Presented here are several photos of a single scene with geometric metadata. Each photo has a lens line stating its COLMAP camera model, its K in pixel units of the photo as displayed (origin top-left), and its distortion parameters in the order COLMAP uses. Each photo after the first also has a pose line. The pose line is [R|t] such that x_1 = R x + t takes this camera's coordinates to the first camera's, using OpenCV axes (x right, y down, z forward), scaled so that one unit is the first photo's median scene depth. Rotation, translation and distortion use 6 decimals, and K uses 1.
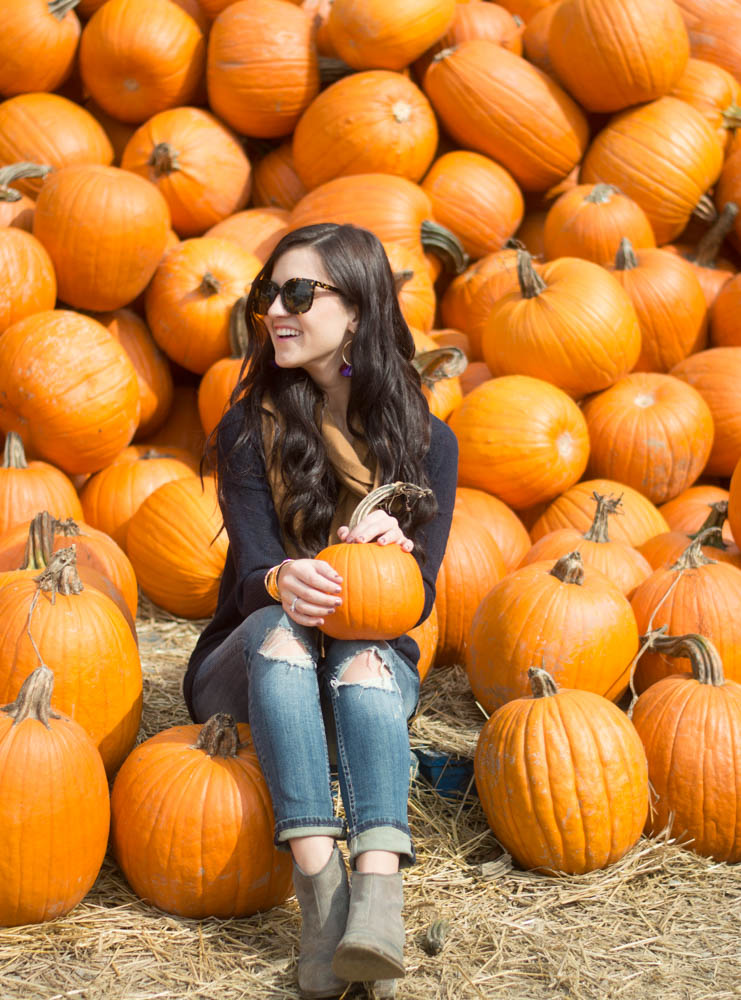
lens RADIAL K [[2427.7, 0, 370.5], [0, 2427.7, 500.0], [0, 0, 1]] dist [-0.043186, -0.913598]
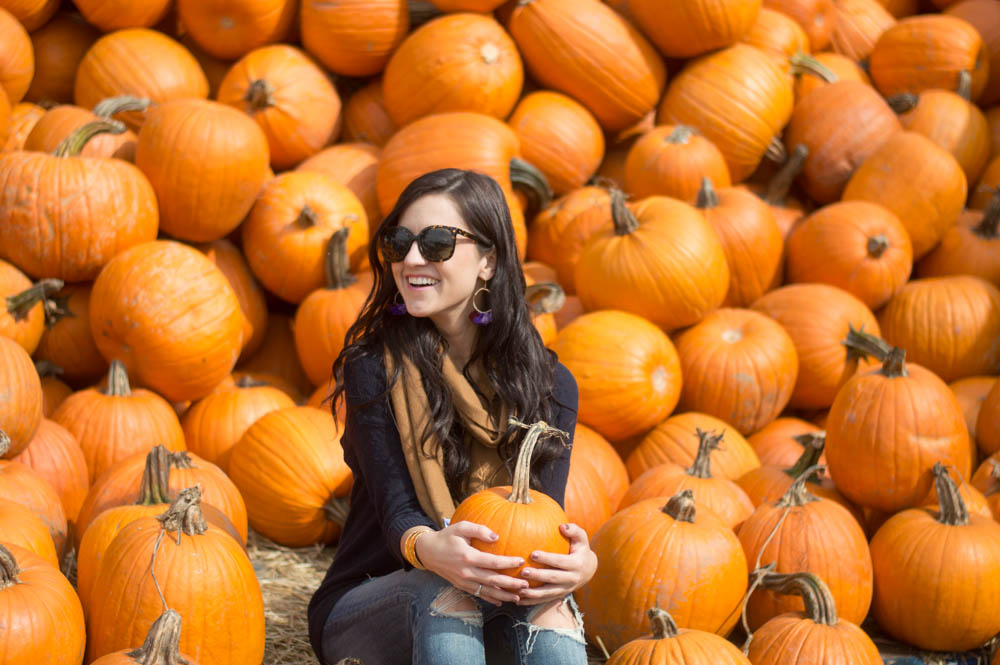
lens RADIAL K [[2187.0, 0, 500.0], [0, 2187.0, 301.6], [0, 0, 1]] dist [-0.078767, -0.337809]
pose [[0.998497, 0.012069, 0.053464, -0.036438], [-0.009641, 0.998920, -0.045447, -0.012546], [-0.053955, 0.044864, 0.997535, 0.077248]]
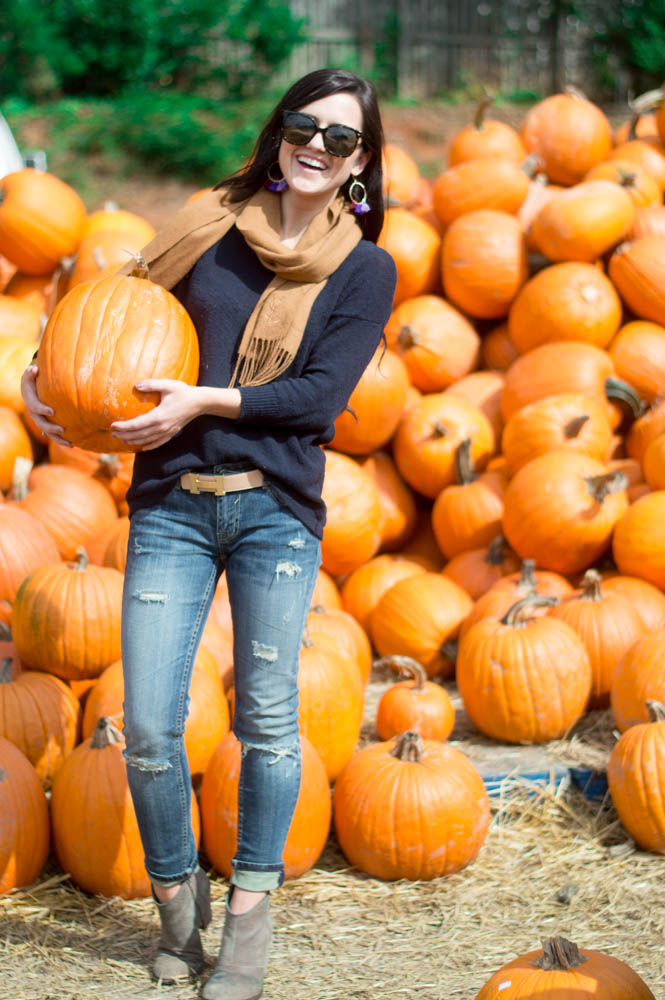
lens RADIAL K [[2126.6, 0, 332.5], [0, 2126.6, 500.0], [0, 0, 1]] dist [-0.063424, -0.264995]
pose [[0.985572, -0.025565, -0.167313, 0.073676], [0.014216, 0.997538, -0.068676, 0.028744], [0.168657, 0.065307, 0.983509, -0.148605]]
